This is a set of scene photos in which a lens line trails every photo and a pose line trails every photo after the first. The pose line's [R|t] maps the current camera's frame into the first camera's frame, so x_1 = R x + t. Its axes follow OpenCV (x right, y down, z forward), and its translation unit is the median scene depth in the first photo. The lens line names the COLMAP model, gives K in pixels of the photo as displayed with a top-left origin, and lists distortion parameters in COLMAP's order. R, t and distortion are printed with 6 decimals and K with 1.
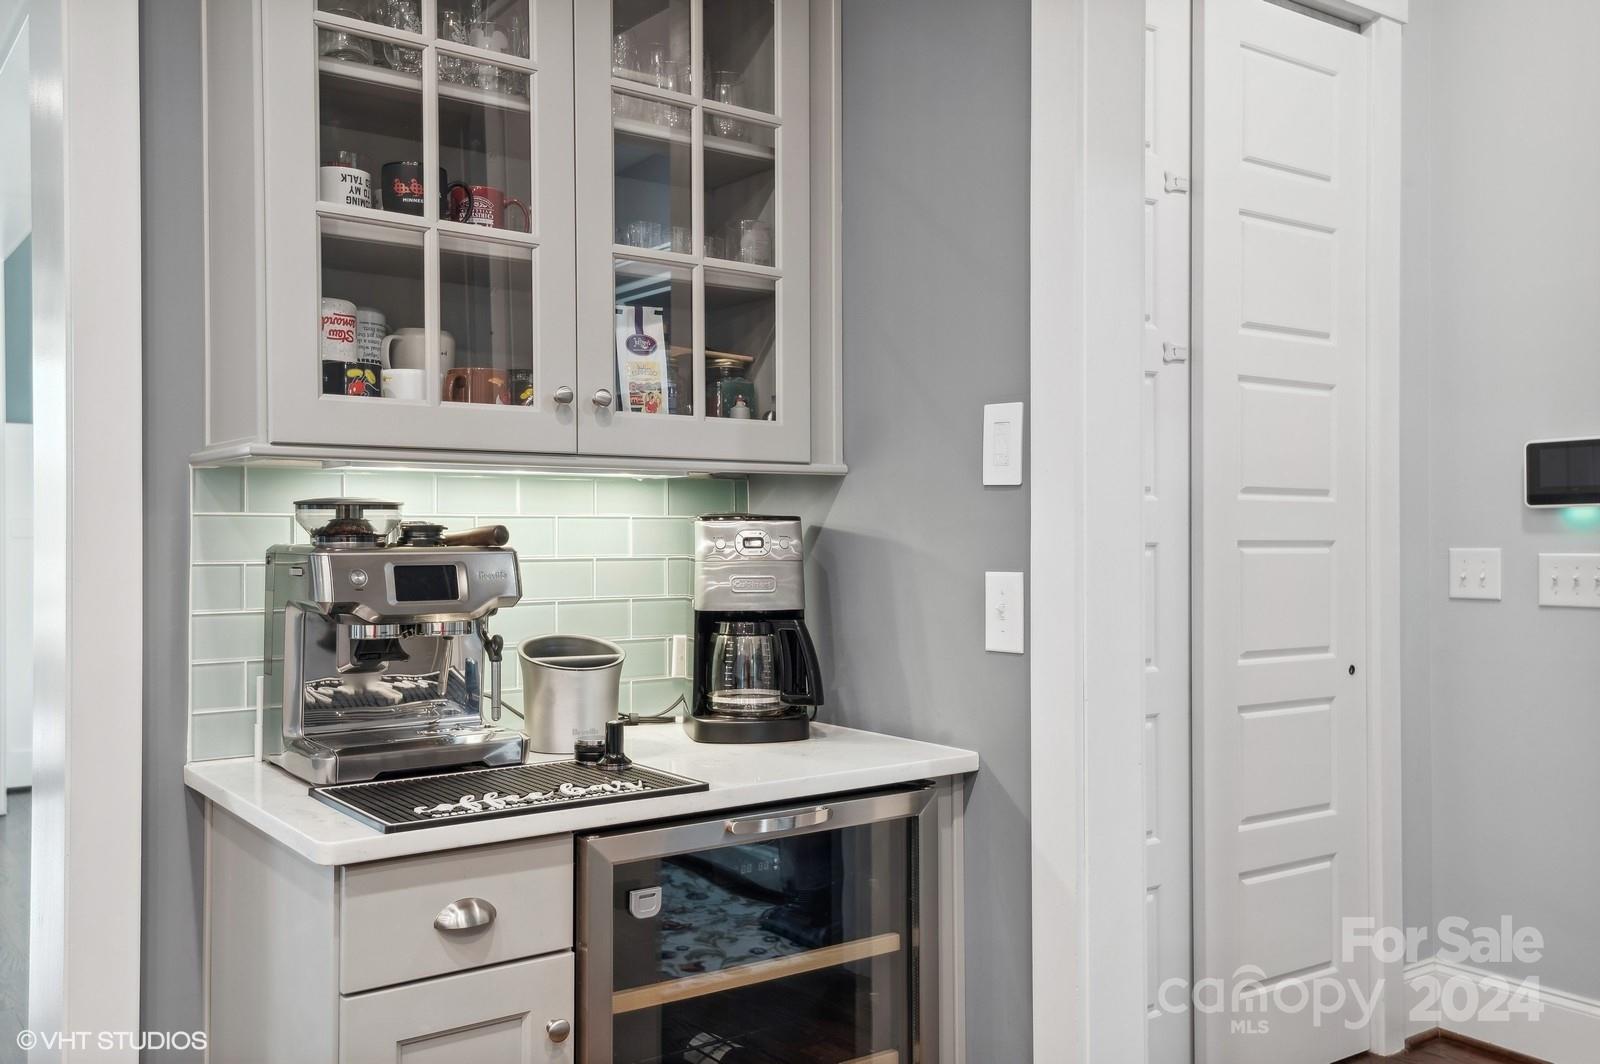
lens RADIAL K [[1340.4, 0, 796.8], [0, 1340.4, 526.0], [0, 0, 1]] dist [0.071546, 0.005664]
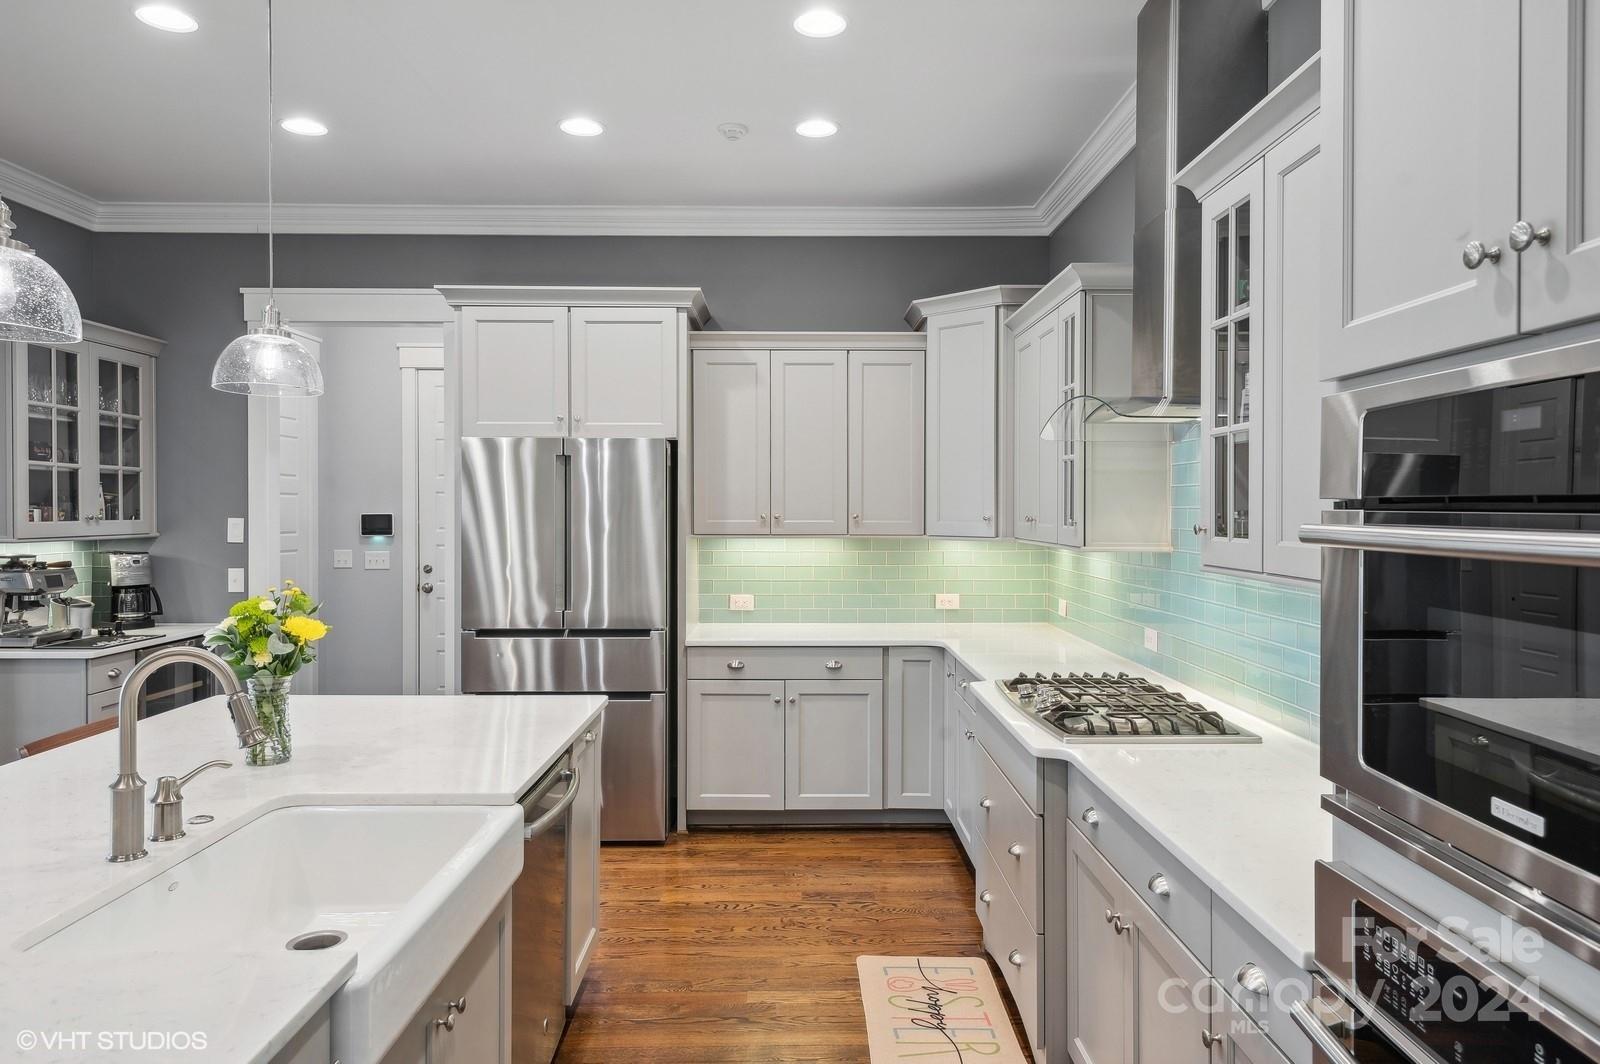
lens RADIAL K [[1030.6, 0, 788.2], [0, 1030.6, 500.1], [0, 0, 1]] dist [0.036279, 0.004314]
pose [[0.584208, 0.011574, 0.811521, -1.083138], [-0.012452, 0.999908, -0.005297, -0.131262], [-0.811508, -0.007011, 0.584299, -1.534052]]
